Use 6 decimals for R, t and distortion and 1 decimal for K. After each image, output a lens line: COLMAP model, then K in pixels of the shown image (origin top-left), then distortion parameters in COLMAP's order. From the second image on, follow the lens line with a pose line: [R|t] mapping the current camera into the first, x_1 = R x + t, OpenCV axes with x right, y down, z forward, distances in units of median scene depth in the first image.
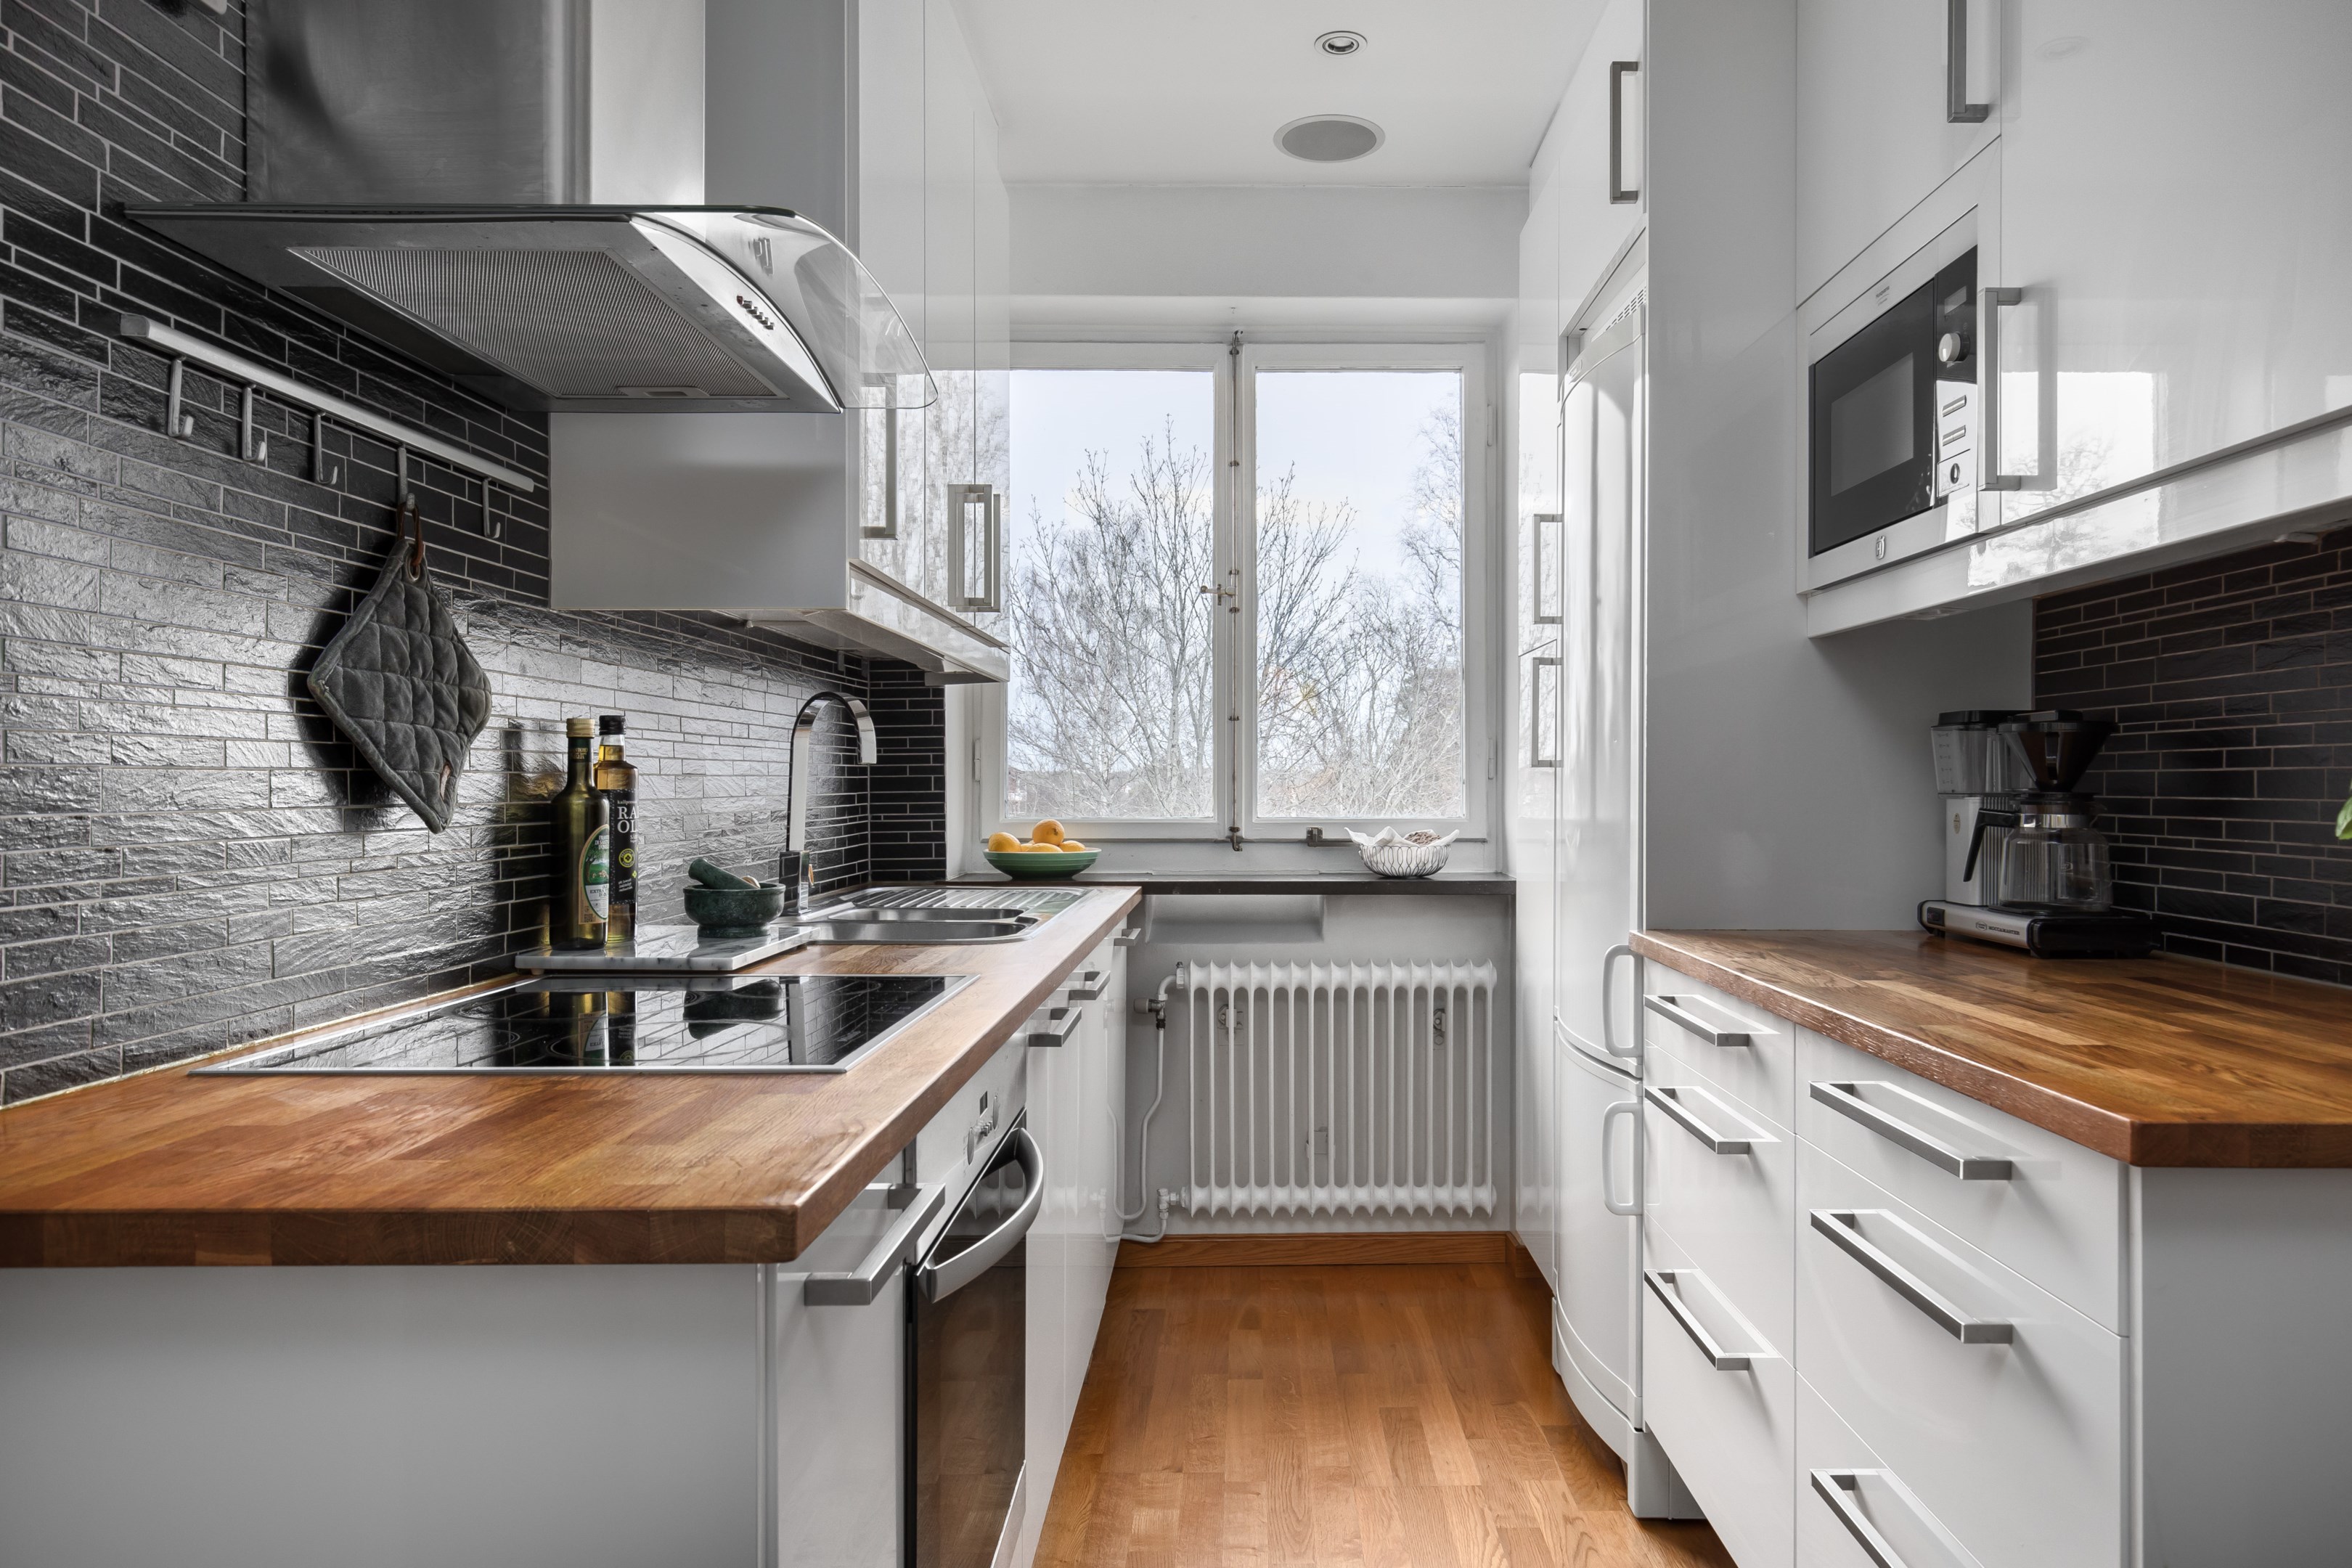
lens RADIAL K [[1518.2, 0, 1181.1], [0, 1518.2, 786.5], [0, 0, 1]] dist [-0.000292, -0.000773]
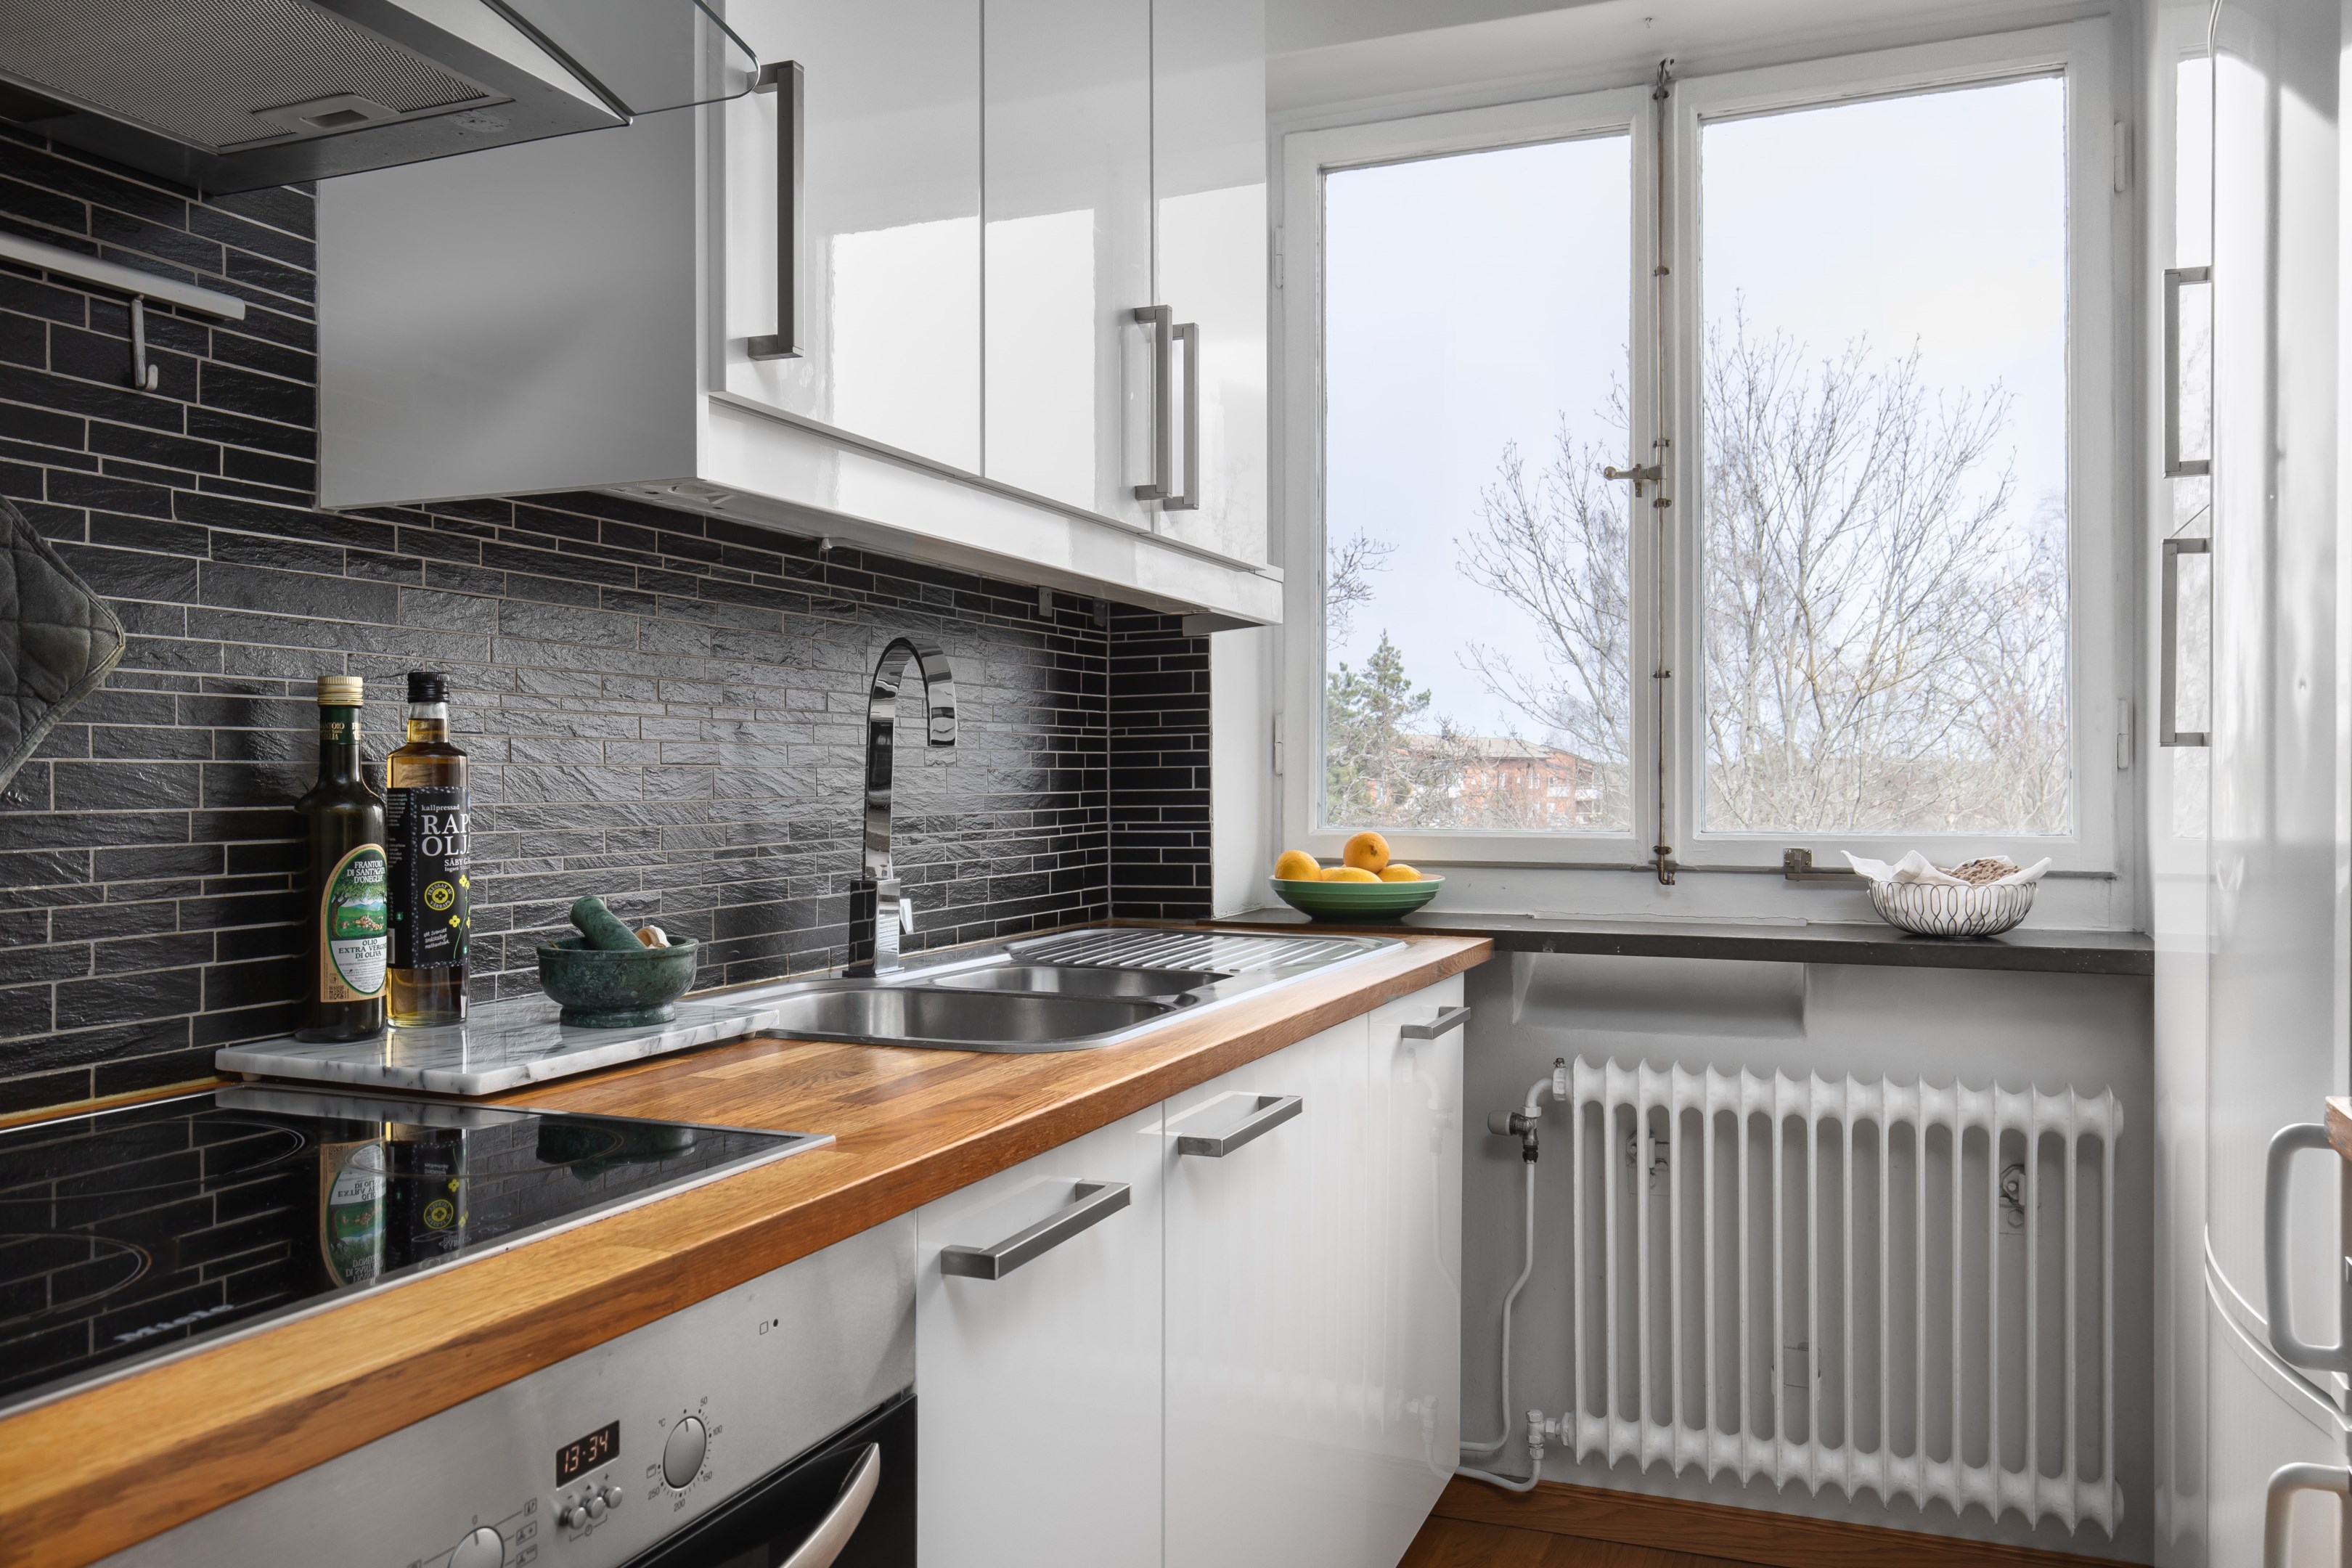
lens RADIAL K [[1708.5, 0, 1169.7], [0, 1708.5, 776.2], [0, 0, 1]] dist [-0.006749, -0.000972]
pose [[0.928184, -0.001600, -0.372118, 0.114118], [0.000433, 0.999995, -0.003221, -0.000310], [0.372121, 0.002829, 0.928180, 0.276772]]
